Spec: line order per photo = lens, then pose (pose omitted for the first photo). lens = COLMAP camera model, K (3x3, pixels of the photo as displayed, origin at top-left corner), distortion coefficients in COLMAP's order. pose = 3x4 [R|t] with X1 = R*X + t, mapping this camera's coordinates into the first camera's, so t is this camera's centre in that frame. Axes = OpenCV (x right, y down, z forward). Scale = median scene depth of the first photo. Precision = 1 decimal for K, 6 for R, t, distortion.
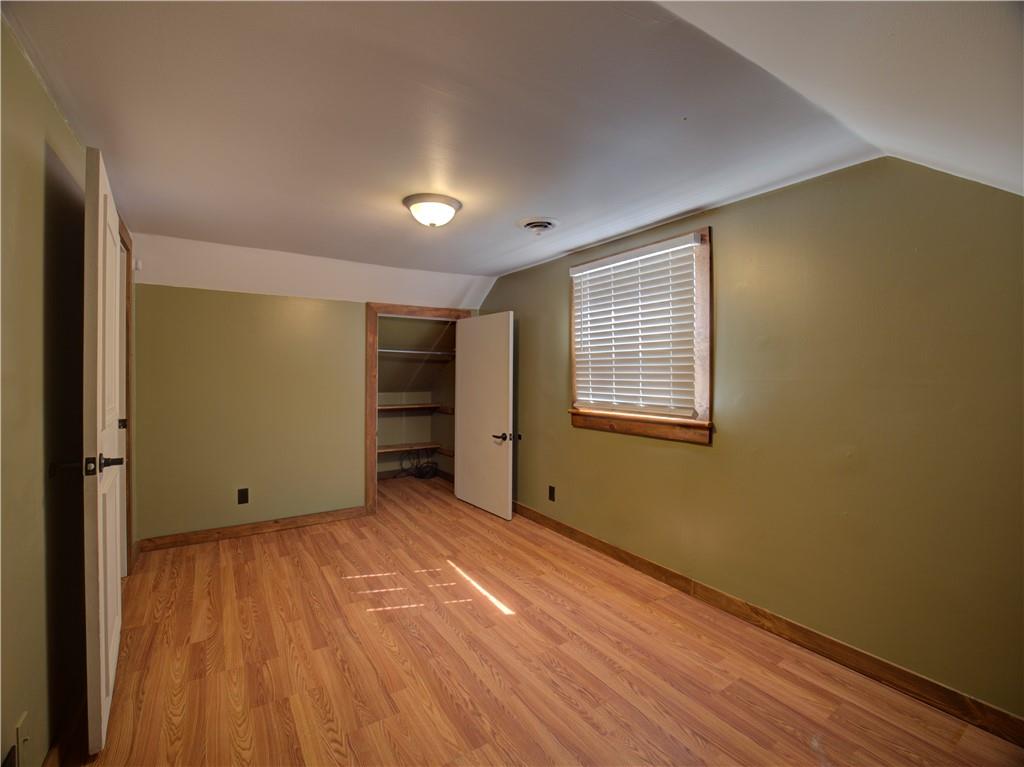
lens RADIAL K [[460.3, 0, 512.5], [0, 460.3, 379.6], [0, 0, 1]] dist [-0.017322, -0.001461]
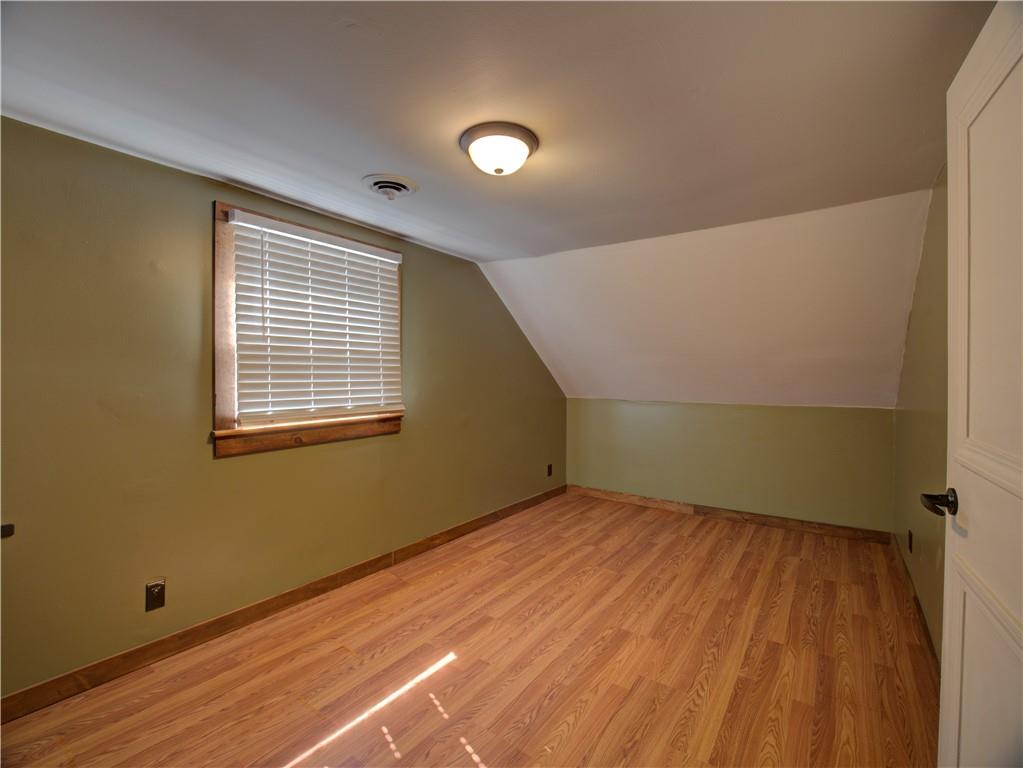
lens RADIAL K [[459.9, 0, 504.3], [0, 459.9, 380.2], [0, 0, 1]] dist [-0.017322, -0.001461]
pose [[-0.354097, -0.019516, 0.935005, -0.811711], [0.006261, 0.999710, 0.023238, -0.021974], [-0.935188, 0.014082, -0.353872, 1.179451]]
